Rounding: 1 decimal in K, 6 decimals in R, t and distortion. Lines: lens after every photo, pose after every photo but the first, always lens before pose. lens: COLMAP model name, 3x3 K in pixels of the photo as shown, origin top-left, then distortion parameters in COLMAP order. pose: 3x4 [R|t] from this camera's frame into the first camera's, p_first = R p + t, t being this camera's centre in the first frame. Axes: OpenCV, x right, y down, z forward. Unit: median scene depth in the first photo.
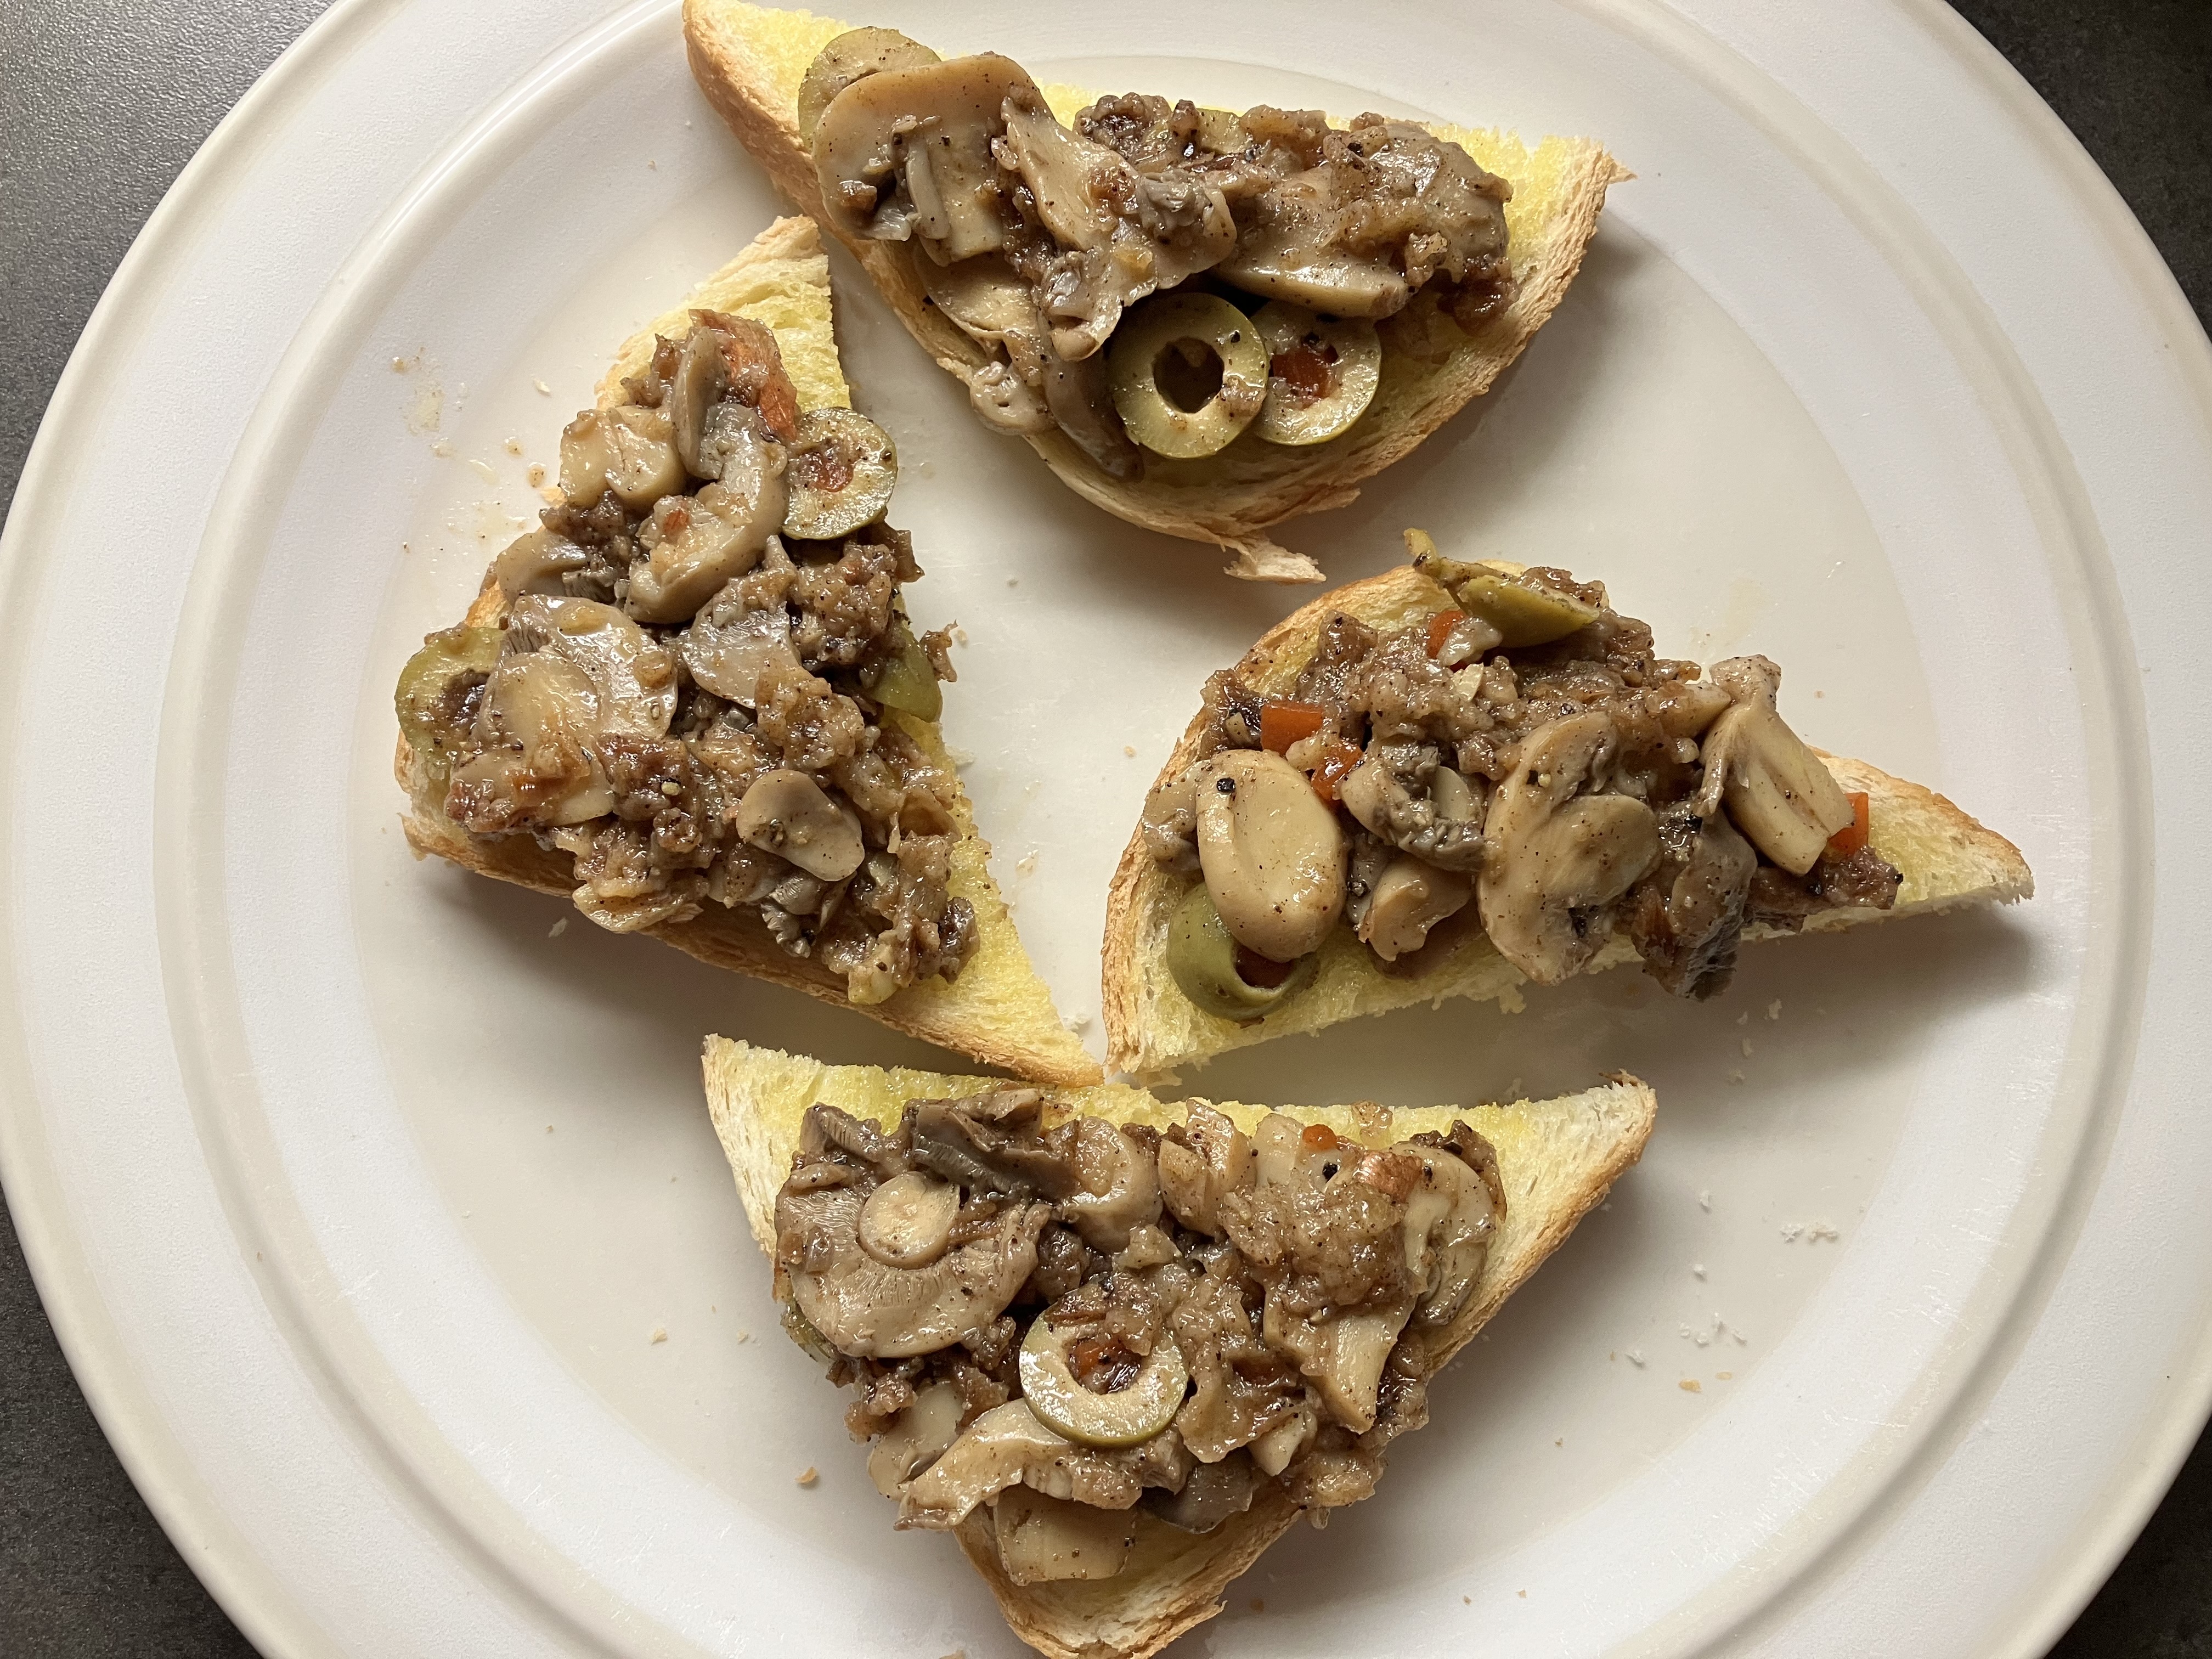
lens RADIAL K [[1799.7, 0, 1106.0], [0, 1799.7, 829.5], [0, 0, 1]] dist [0.008630, 0.002557]
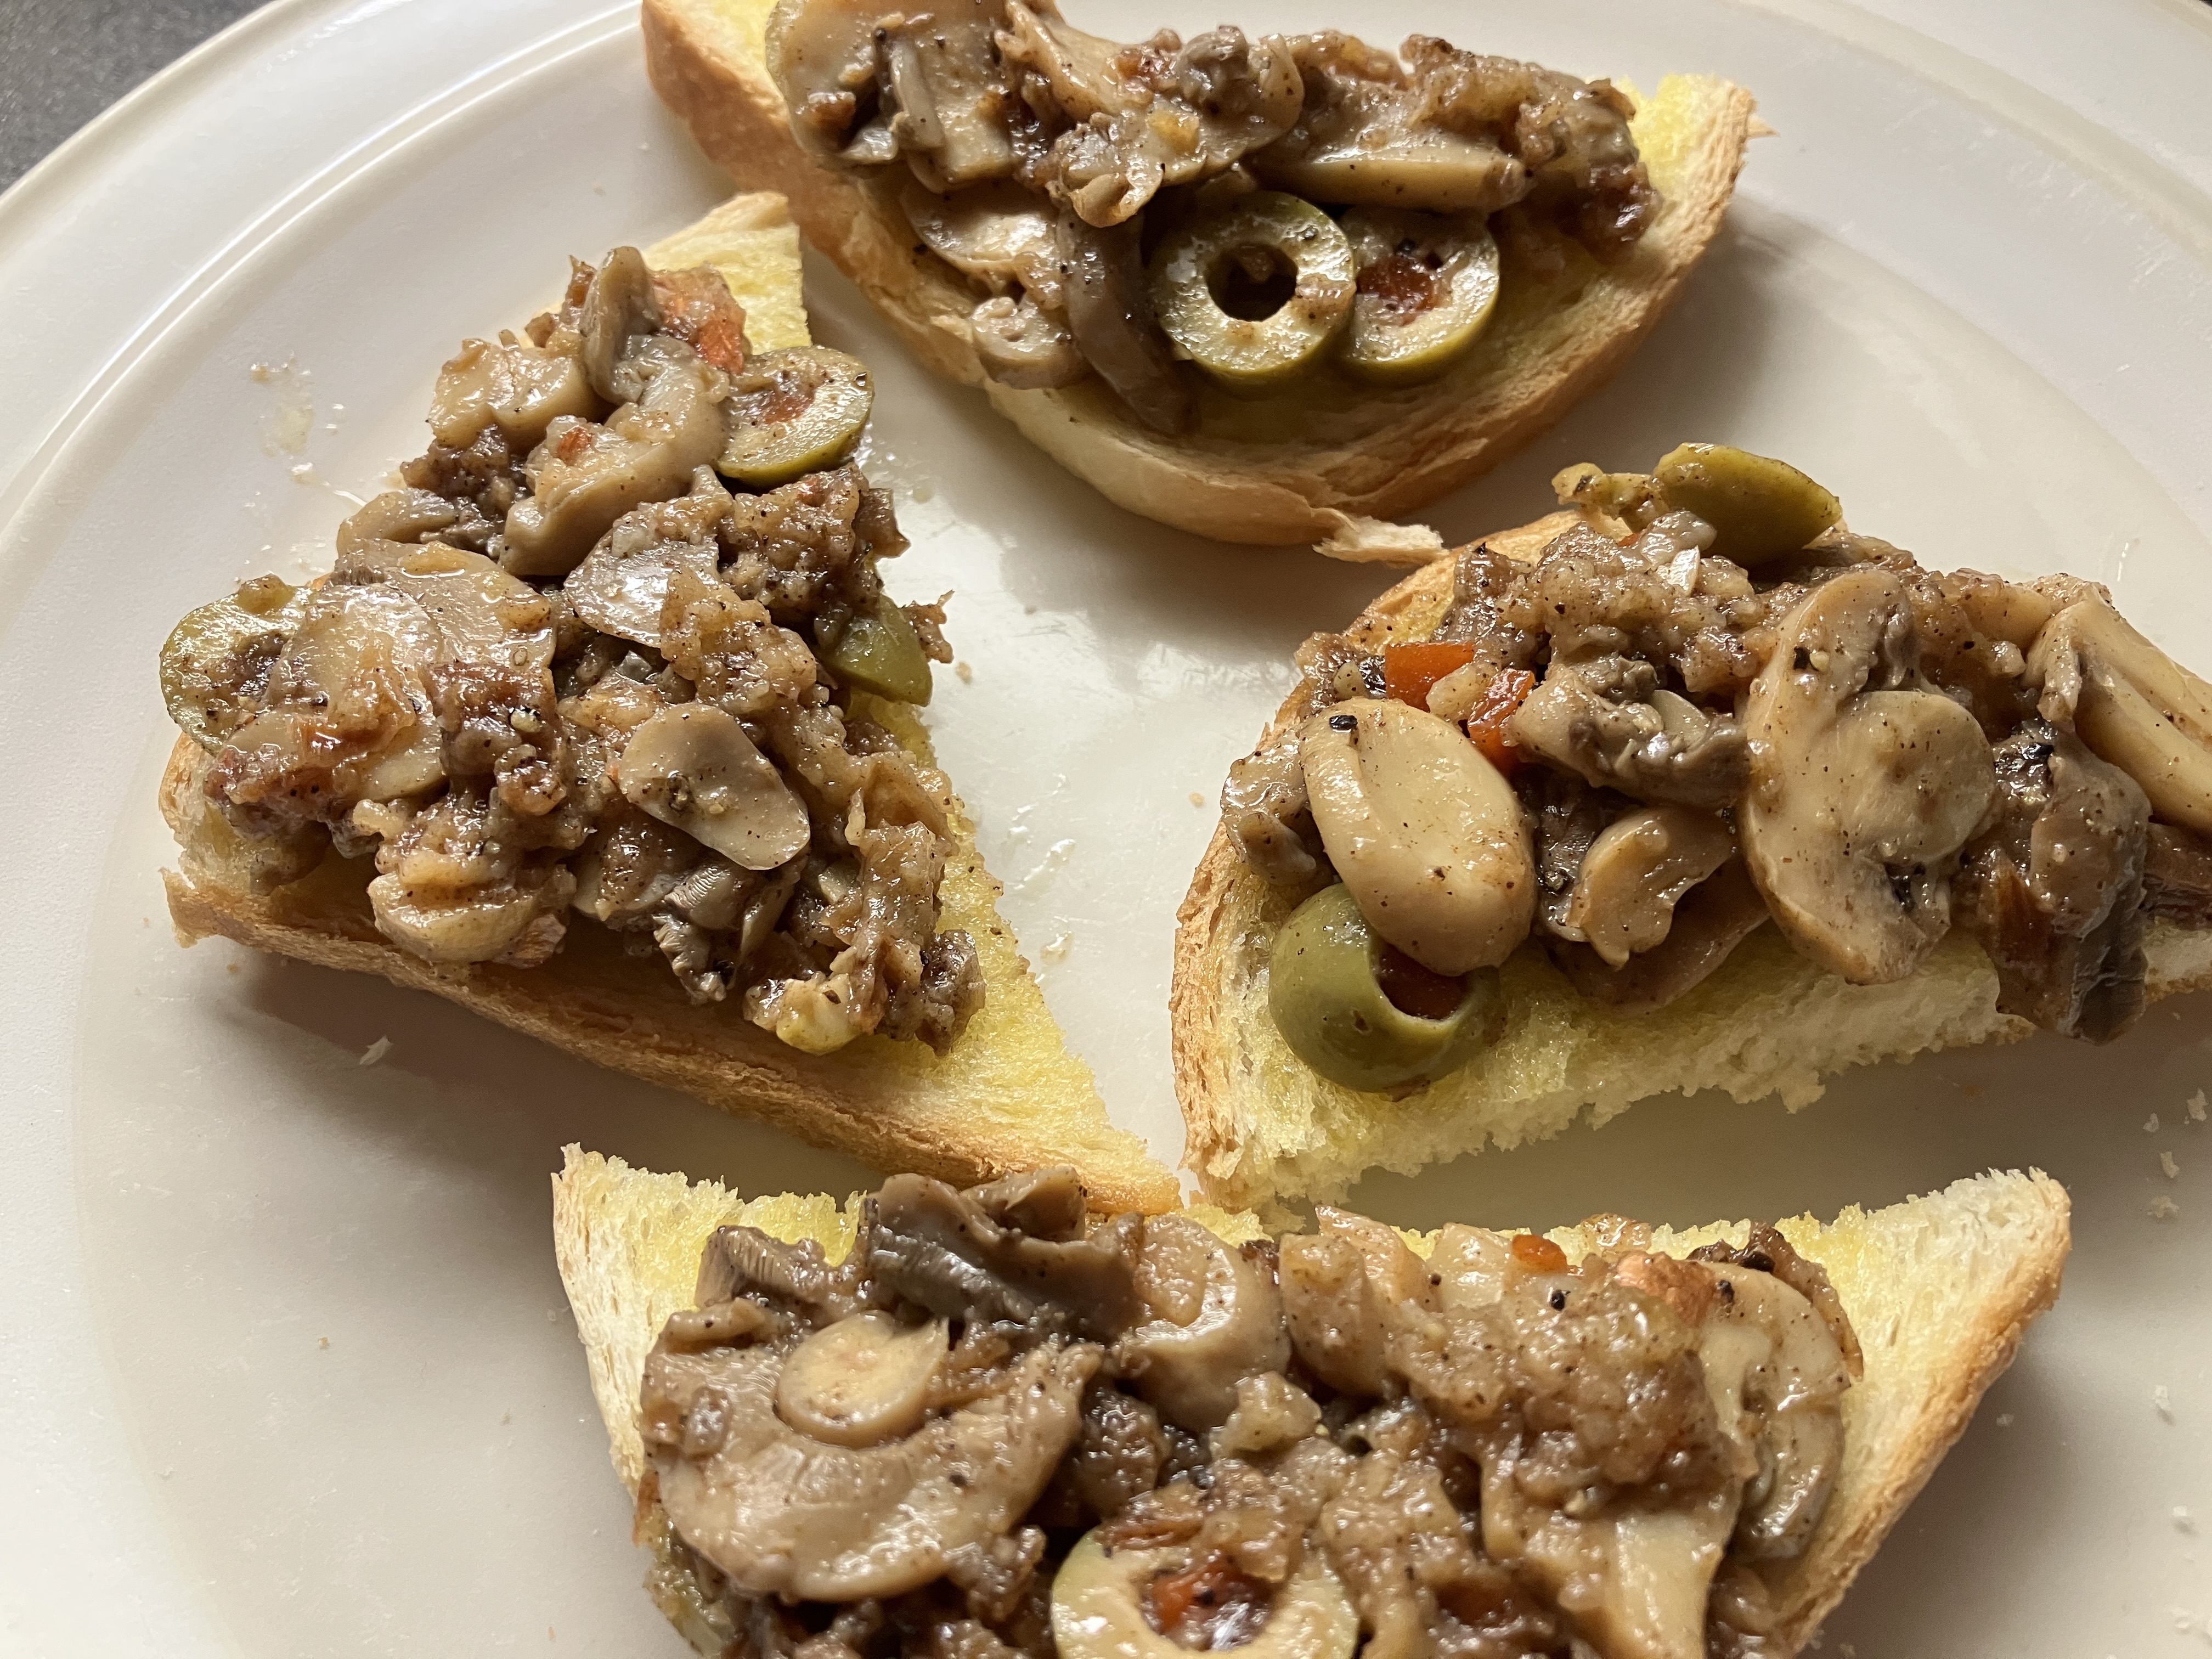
lens RADIAL K [[1864.5, 0, 1106.0], [0, 1864.5, 829.5], [0, 0, 1]] dist [-0.047457, 0.042974]
pose [[0.999099, -0.037672, -0.019535, -0.010464], [0.027871, 0.929669, -0.367340, 0.264067], [0.031999, 0.366465, 0.929881, 0.353489]]
